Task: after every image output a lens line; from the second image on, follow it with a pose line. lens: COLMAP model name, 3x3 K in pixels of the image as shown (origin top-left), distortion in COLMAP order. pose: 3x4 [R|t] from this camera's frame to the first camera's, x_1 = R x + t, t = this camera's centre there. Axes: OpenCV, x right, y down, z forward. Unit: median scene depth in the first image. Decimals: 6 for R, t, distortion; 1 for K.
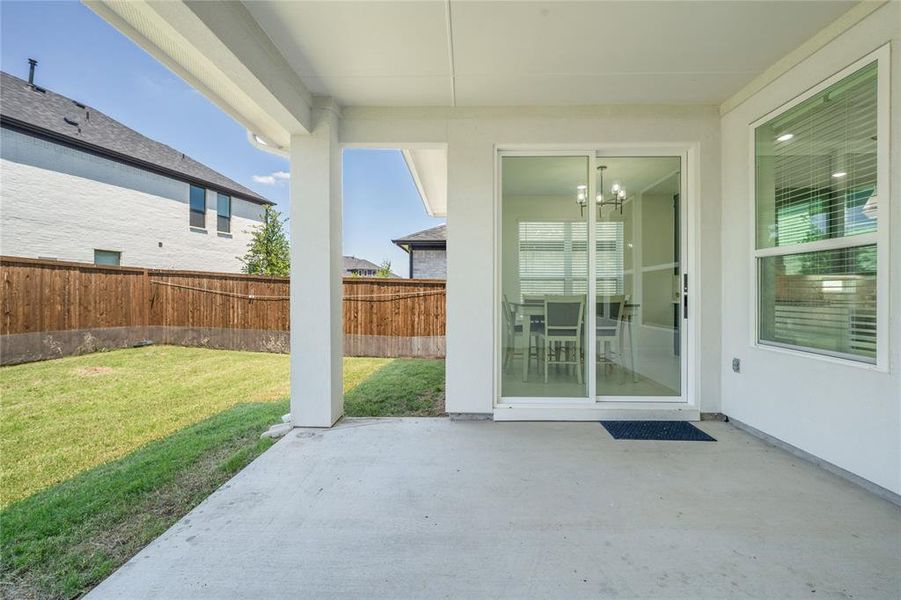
lens RADIAL K [[394.6, 0, 452.6], [0, 394.6, 296.2], [0, 0, 1]] dist [-0.003189, 0.000139]
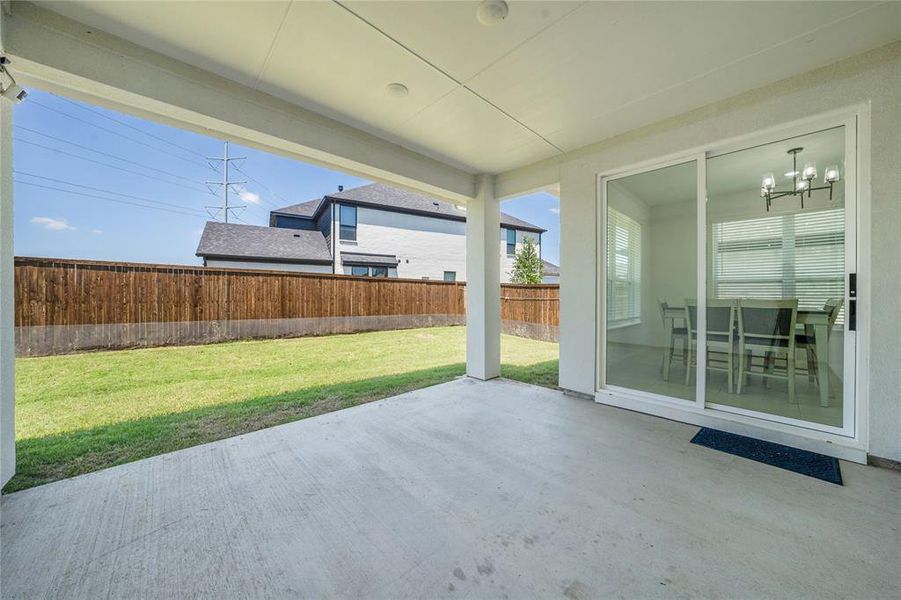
lens RADIAL K [[316.7, 0, 455.0], [0, 316.7, 296.2], [0, 0, 1]] dist [-0.029168, 0.007387]
pose [[0.708370, 0.004870, -0.705825, 0.463710], [-0.009365, 0.999953, -0.002499, -0.001574], [0.705779, 0.008380, 0.708382, 0.011314]]
